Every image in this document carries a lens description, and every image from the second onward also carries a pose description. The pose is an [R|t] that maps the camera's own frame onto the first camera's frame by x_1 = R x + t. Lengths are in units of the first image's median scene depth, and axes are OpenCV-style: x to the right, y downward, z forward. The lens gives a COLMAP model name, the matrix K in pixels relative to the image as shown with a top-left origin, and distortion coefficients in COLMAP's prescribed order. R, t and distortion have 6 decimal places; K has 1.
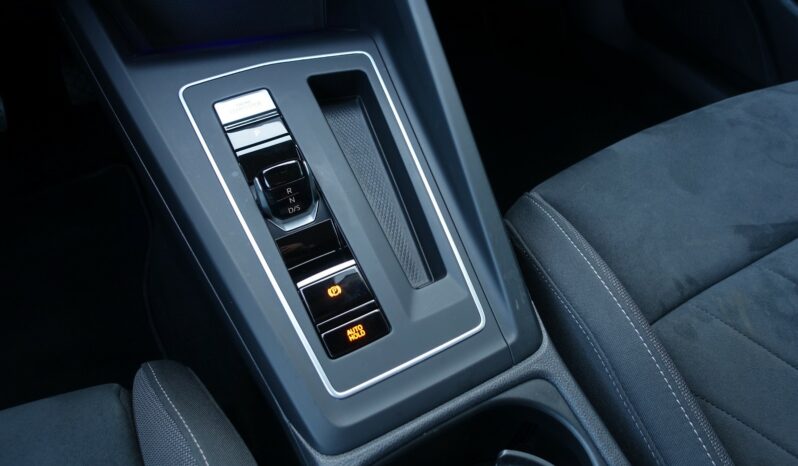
lens RADIAL K [[539.7, 0, 399.0], [0, 539.7, 233.0], [0, 0, 1]] dist [-0.000786, -0.001327]
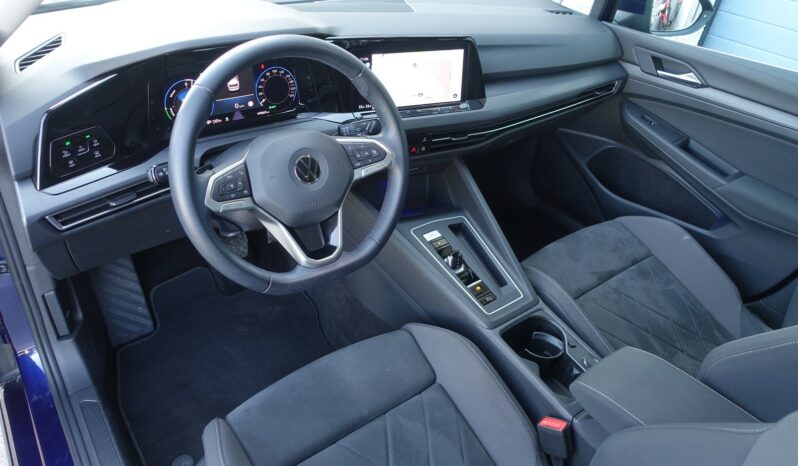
lens RADIAL K [[539.7, 0, 399.0], [0, 539.7, 233.0], [0, 0, 1]] dist [-0.000786, -0.001327]
pose [[0.982888, -0.031791, 0.181438, -1.017452], [0.076344, 0.966719, -0.244186, 0.472298], [-0.167637, 0.253859, 0.952604, -1.834197]]
